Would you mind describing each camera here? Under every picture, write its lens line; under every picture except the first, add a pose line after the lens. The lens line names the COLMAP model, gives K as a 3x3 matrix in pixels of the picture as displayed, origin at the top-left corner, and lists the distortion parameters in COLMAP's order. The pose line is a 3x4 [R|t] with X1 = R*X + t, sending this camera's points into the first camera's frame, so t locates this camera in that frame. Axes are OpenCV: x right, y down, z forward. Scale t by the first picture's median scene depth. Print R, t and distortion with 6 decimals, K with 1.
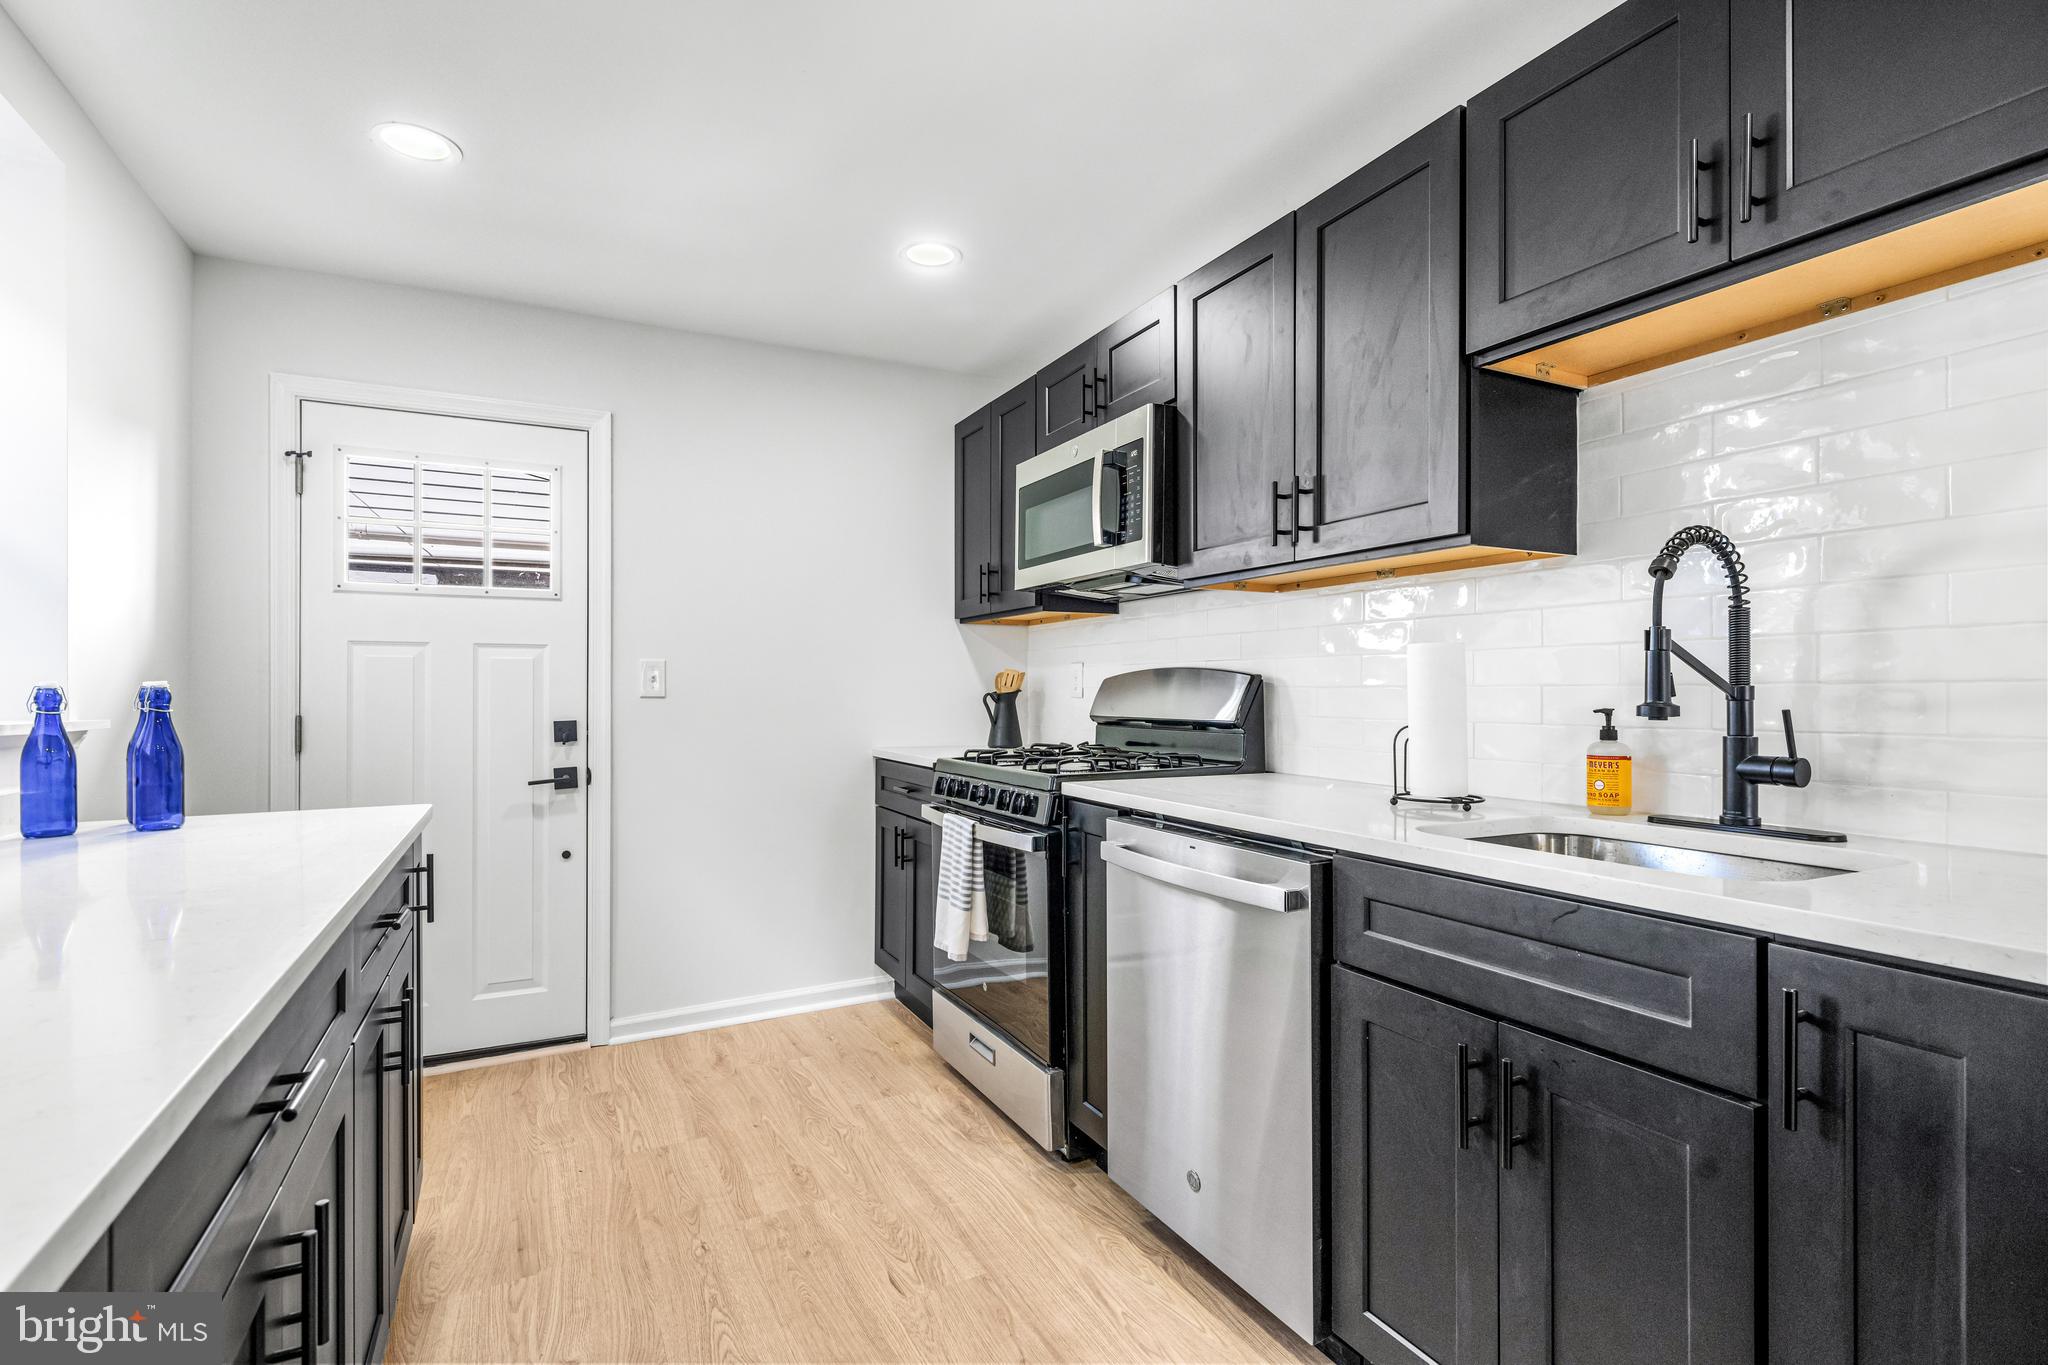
lens RADIAL K [[988.7, 0, 1022.9], [0, 988.7, 686.0], [0, 0, 1]] dist [0.009248, -0.003997]
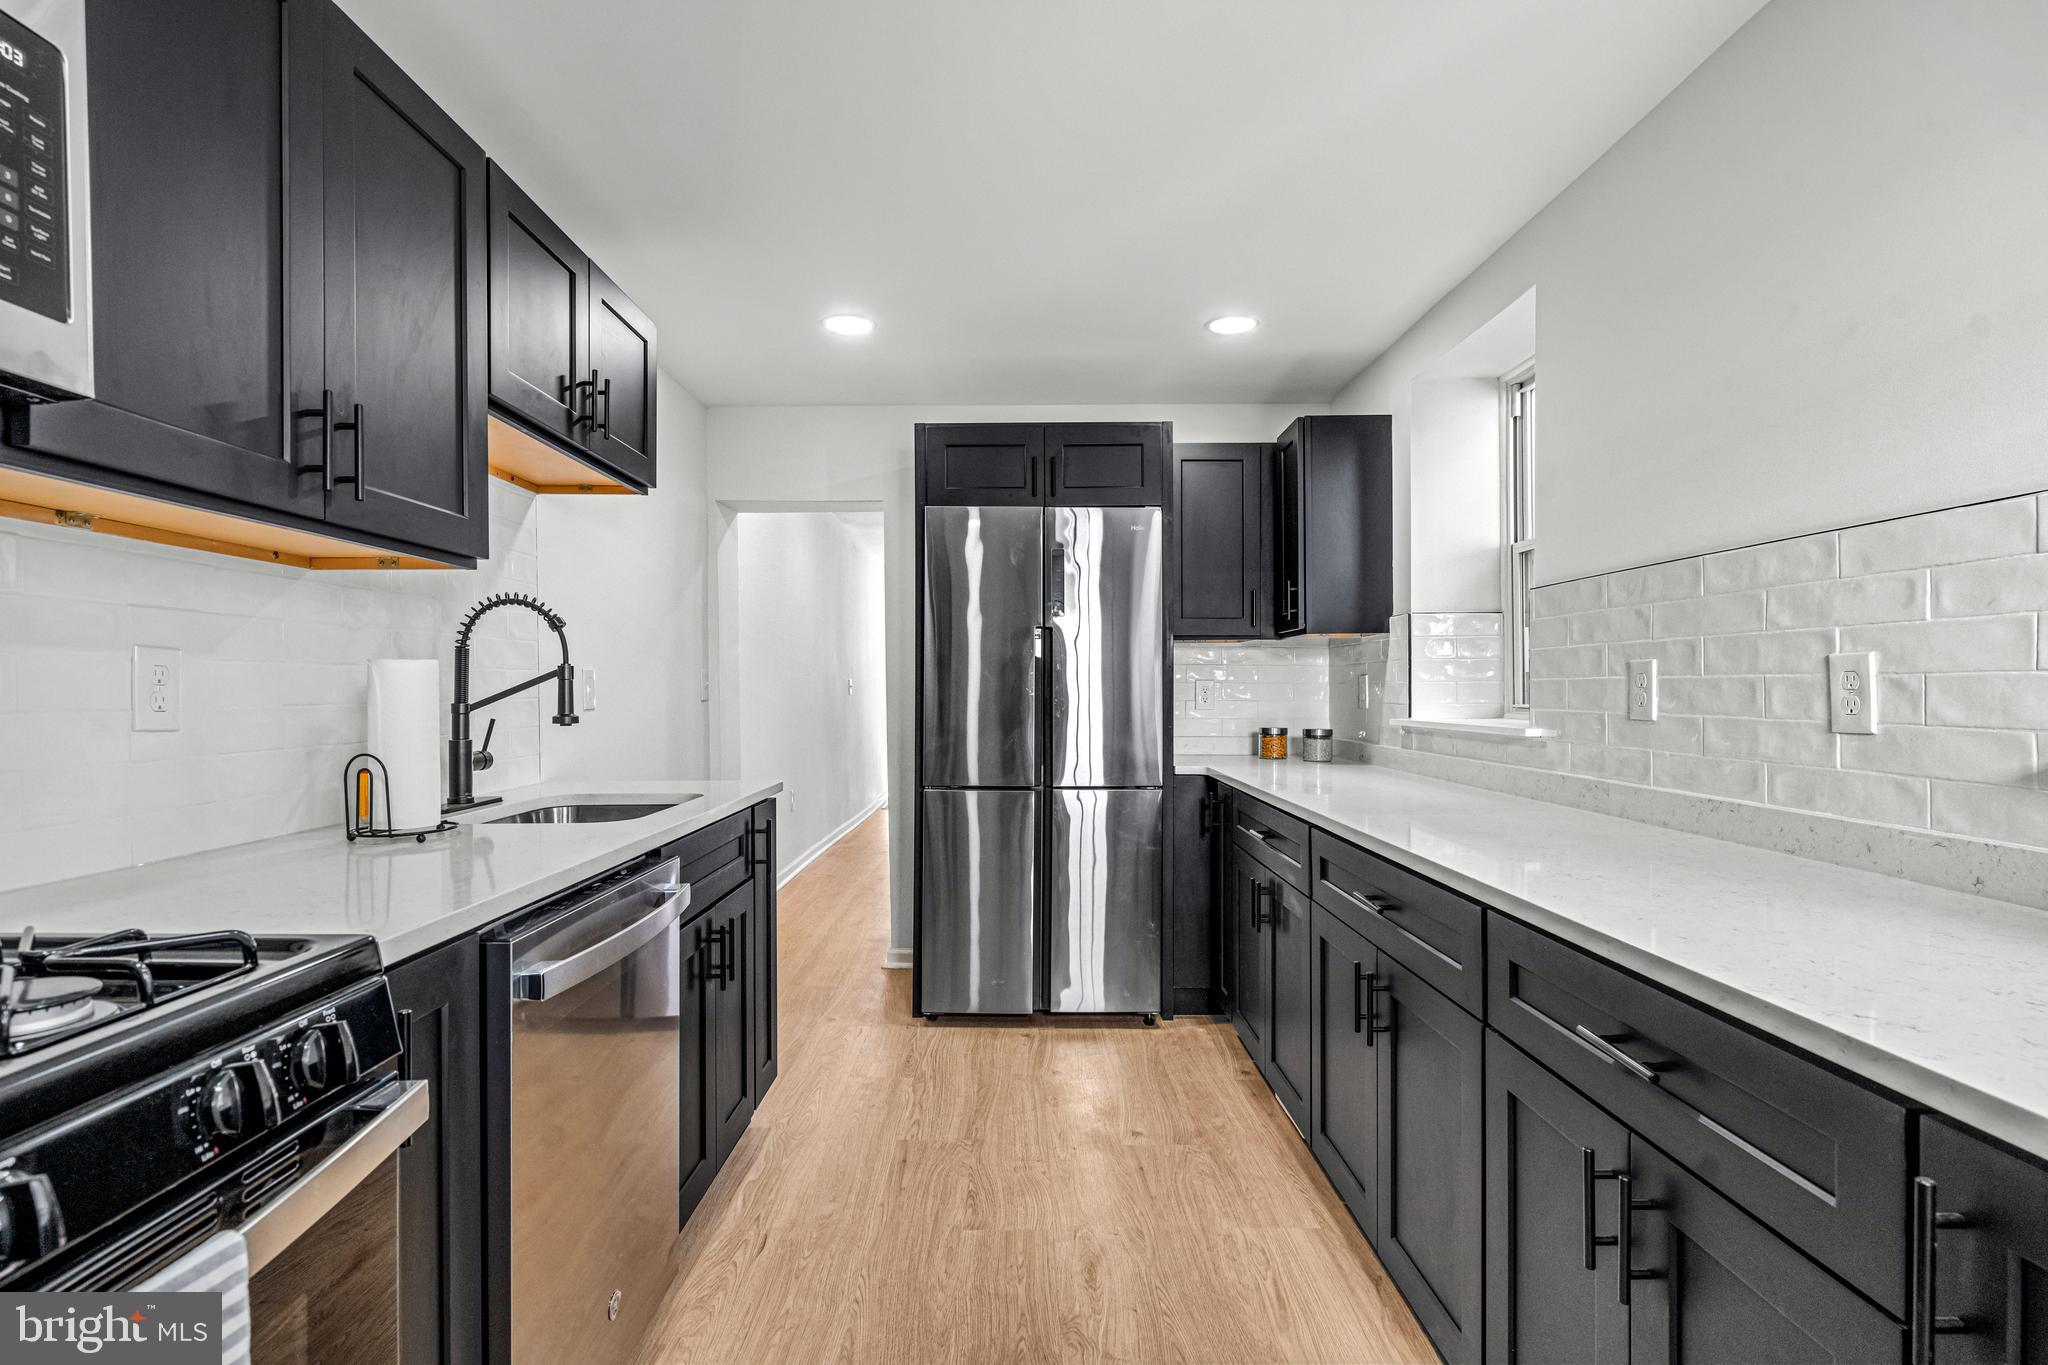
lens RADIAL K [[988.7, 0, 1045.5], [0, 988.7, 702.4], [0, 0, 1]] dist [0.009248, -0.003997]
pose [[-0.901926, -0.002602, 0.431883, -0.393766], [0.001647, 0.999954, 0.009463, -0.007625], [-0.431888, 0.009246, -0.901880, 1.230630]]
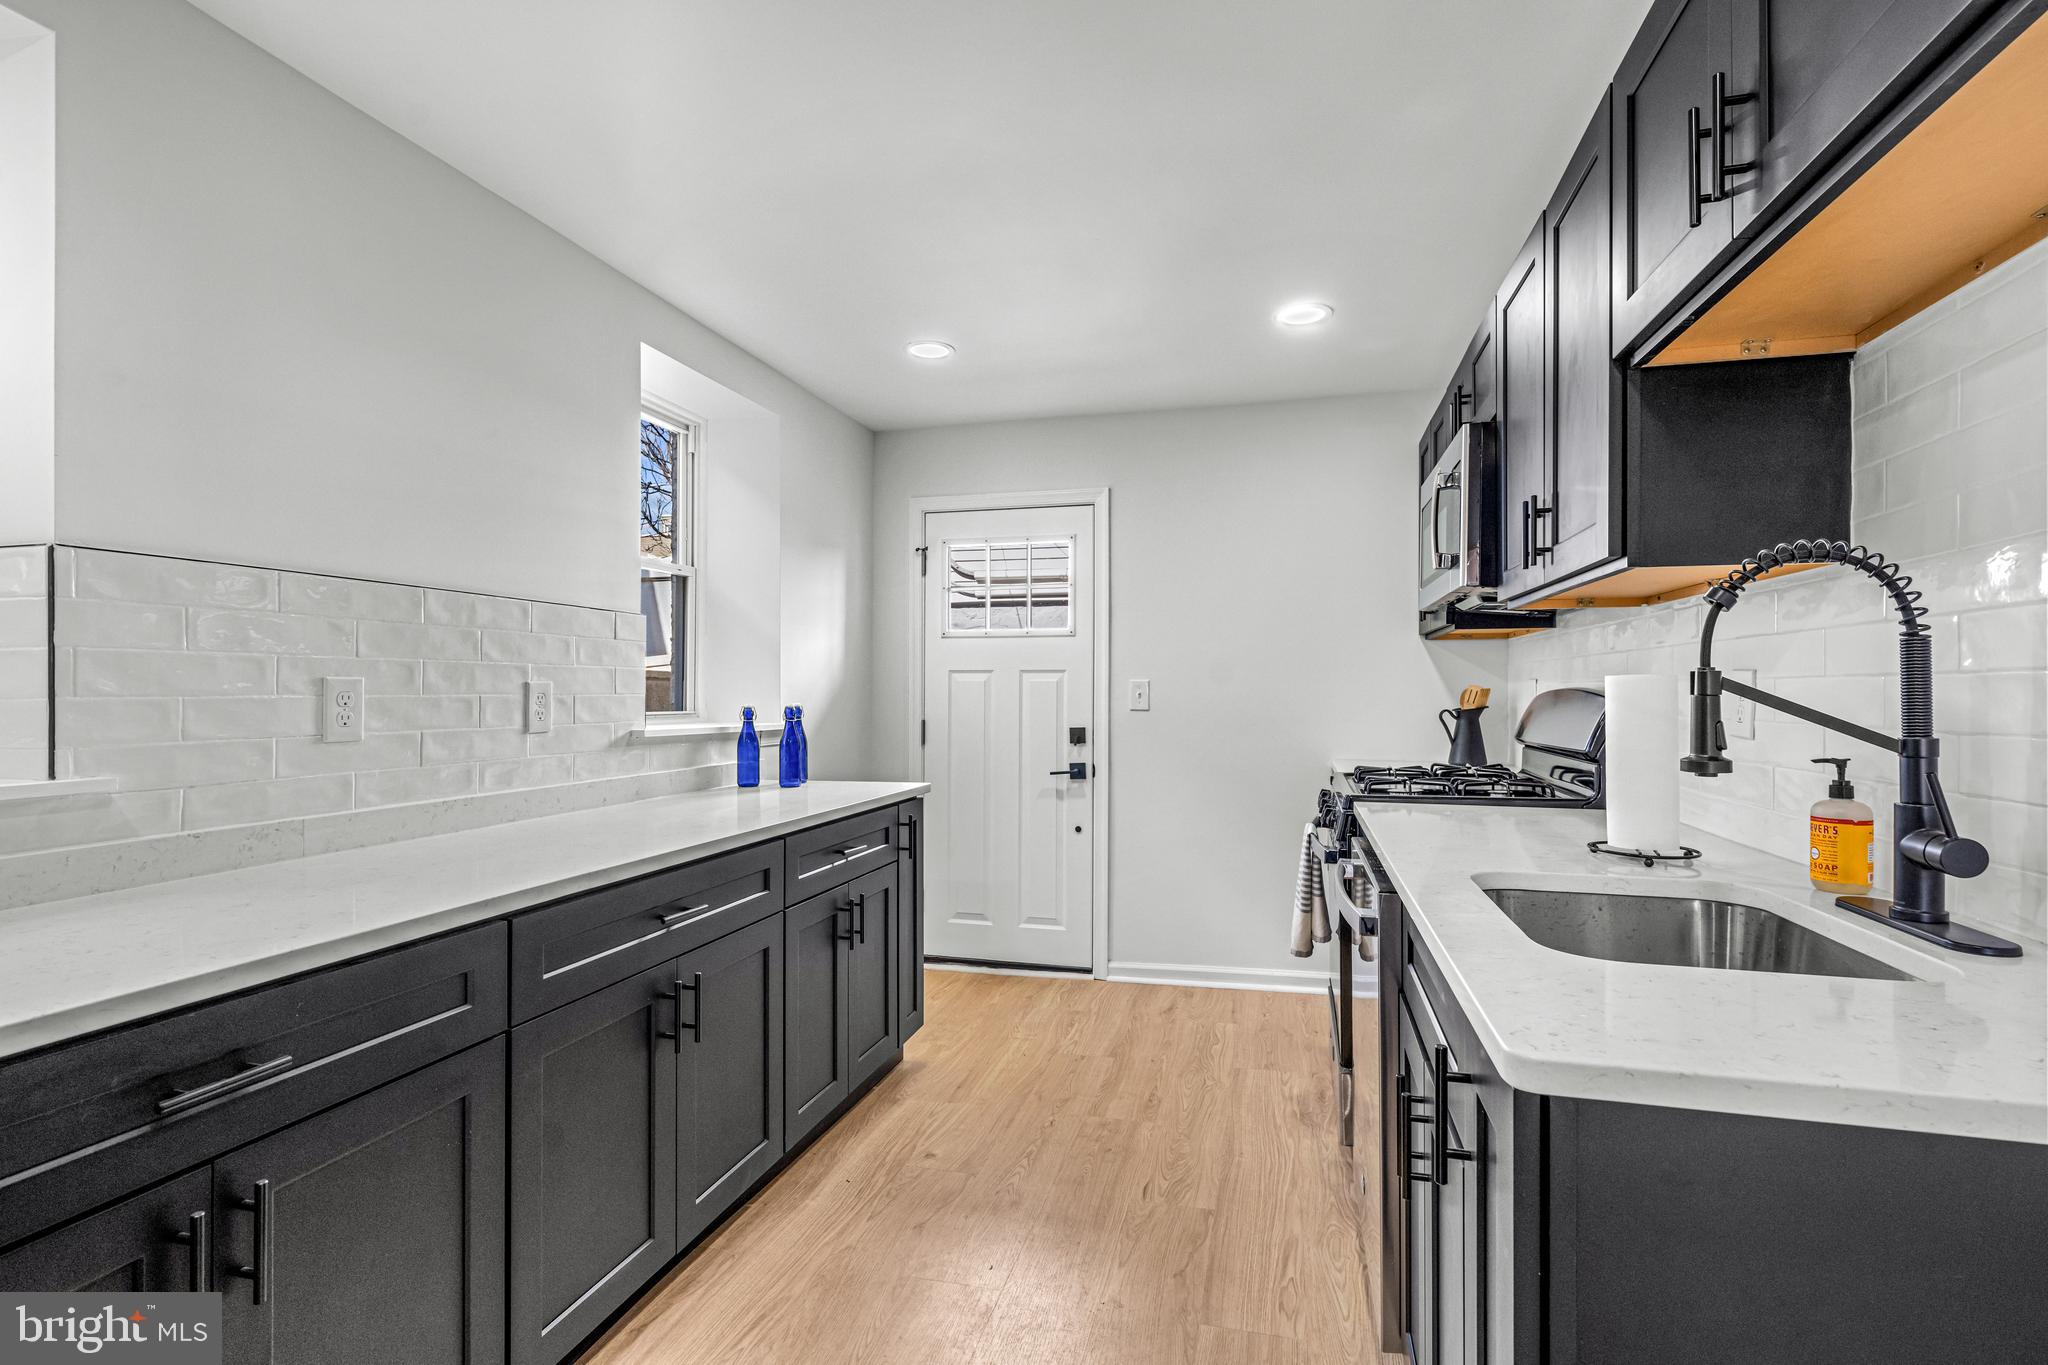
lens RADIAL K [[988.7, 0, 1039.1], [0, 988.7, 683.8], [0, 0, 1]] dist [0.009248, -0.003997]
pose [[0.743627, -0.002552, -0.668589, 0.486598], [0.002928, 0.999996, -0.000561, -0.028721], [0.668588, -0.001541, 0.743632, -0.015060]]
